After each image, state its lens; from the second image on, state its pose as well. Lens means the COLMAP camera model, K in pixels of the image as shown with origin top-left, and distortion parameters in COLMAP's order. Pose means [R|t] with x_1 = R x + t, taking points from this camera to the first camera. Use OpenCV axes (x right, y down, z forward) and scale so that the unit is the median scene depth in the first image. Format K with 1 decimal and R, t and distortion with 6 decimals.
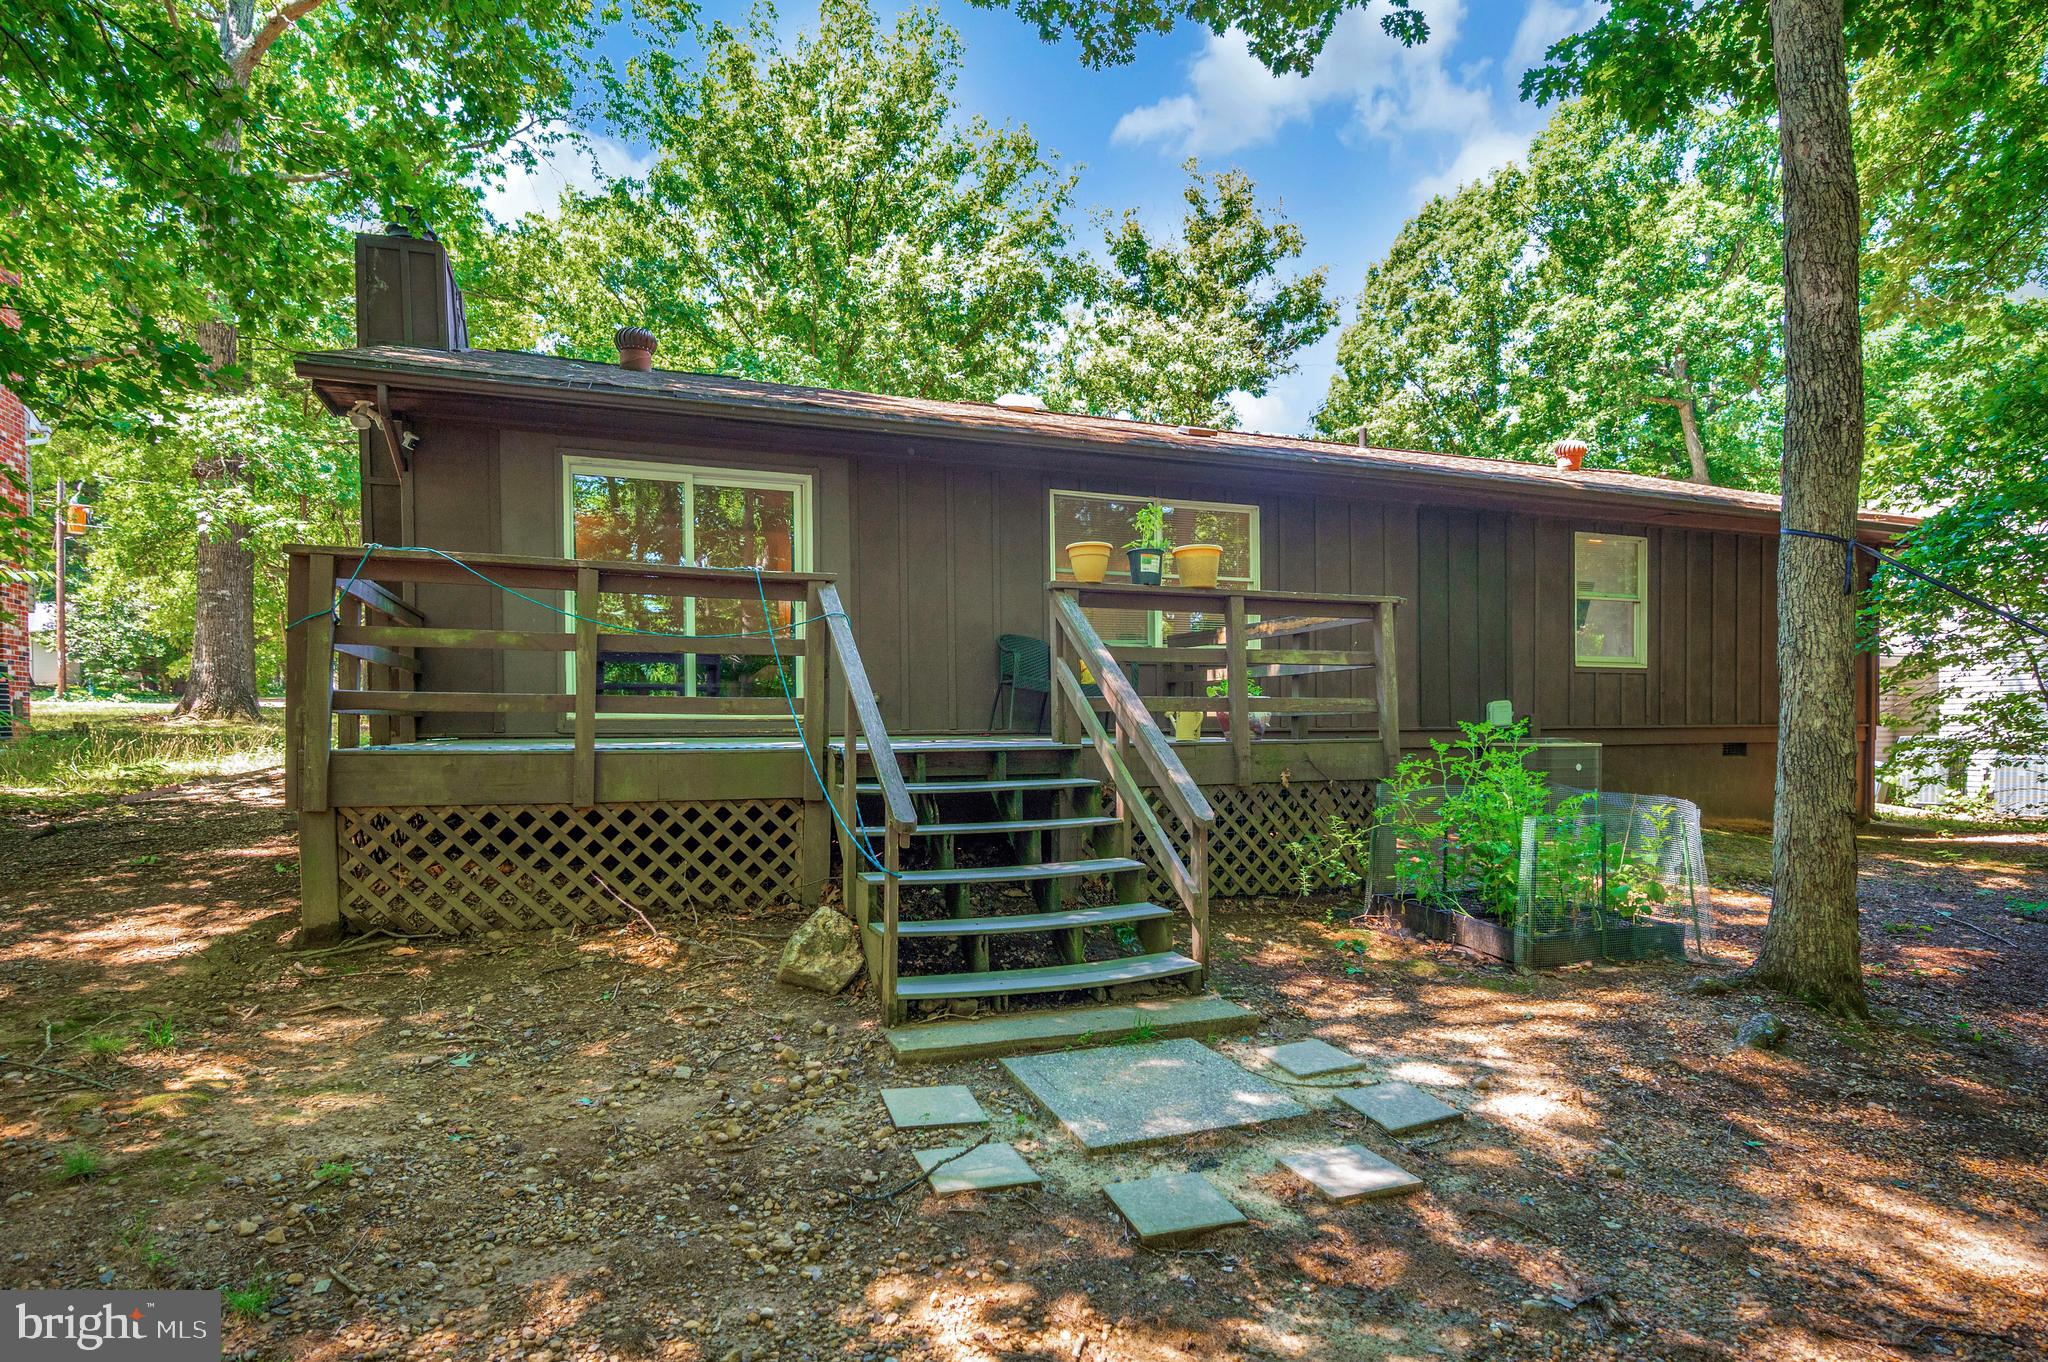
lens RADIAL K [[1124.0, 0, 1038.7], [0, 1124.0, 750.9], [0, 0, 1]] dist [0.004248, -0.005058]
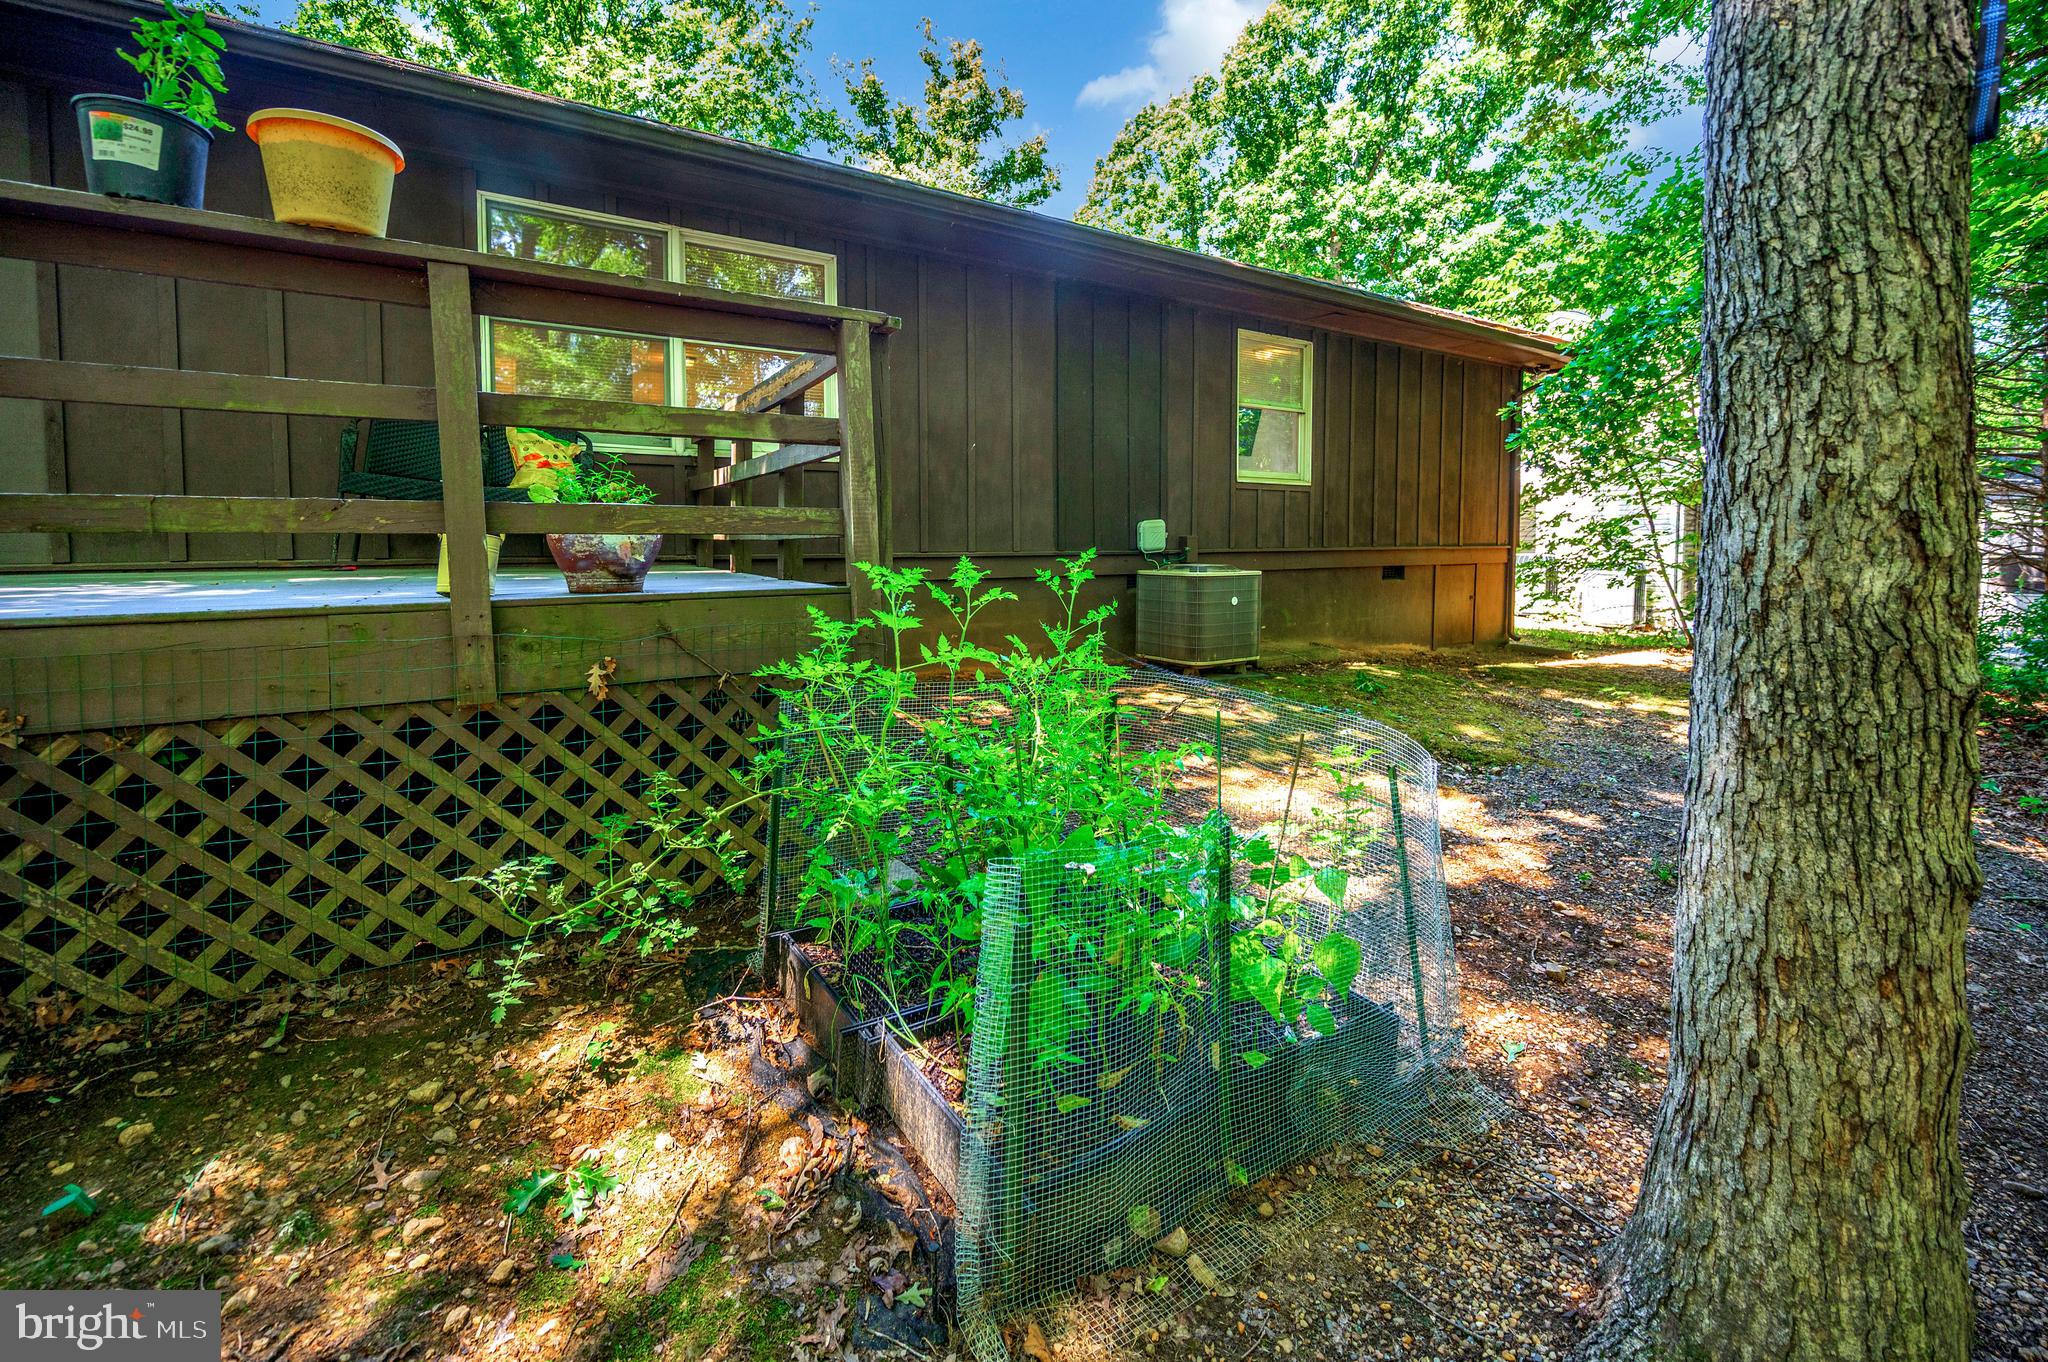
lens RADIAL K [[845.8, 0, 1030.2], [0, 845.8, 599.7], [0, 0, 1]] dist [0.000987, 0.000210]
pose [[0.983470, -0.010780, 0.180749, 0.179881], [0.002364, 0.998906, 0.046712, -0.012755], [-0.181055, -0.045512, 0.982419, 0.340722]]
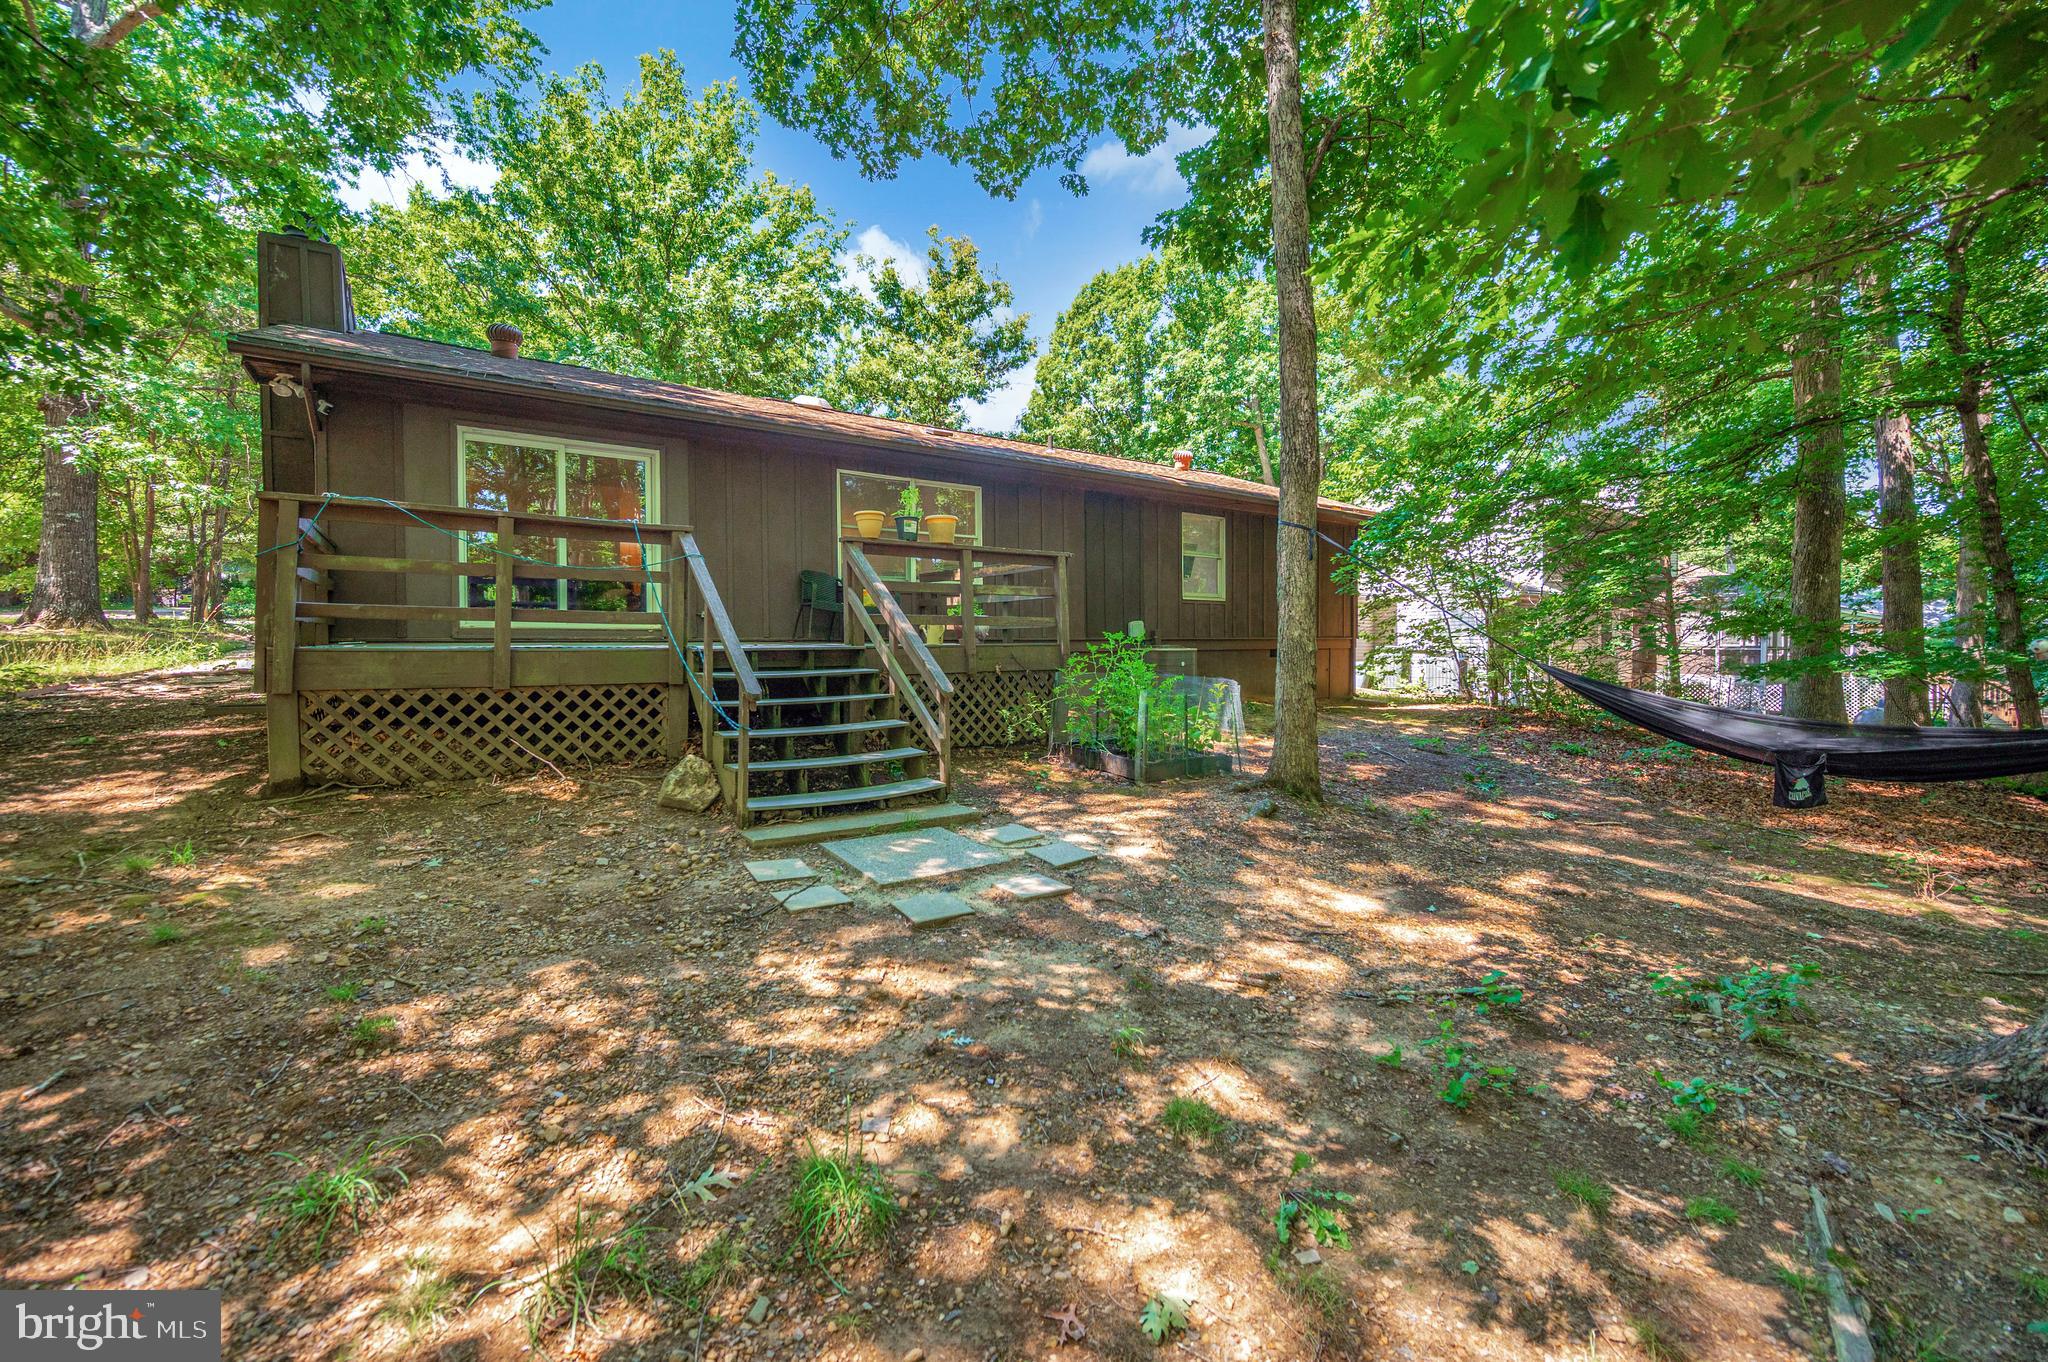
lens RADIAL K [[845.8, 0, 1022.5], [0, 845.8, 653.9], [0, 0, 1]] dist [0.000987, 0.000210]
pose [[0.971035, -0.000682, 0.238937, -0.013477], [0.001997, 0.999984, -0.005260, 0.005439], [-0.238930, 0.005585, 0.971021, -0.070820]]
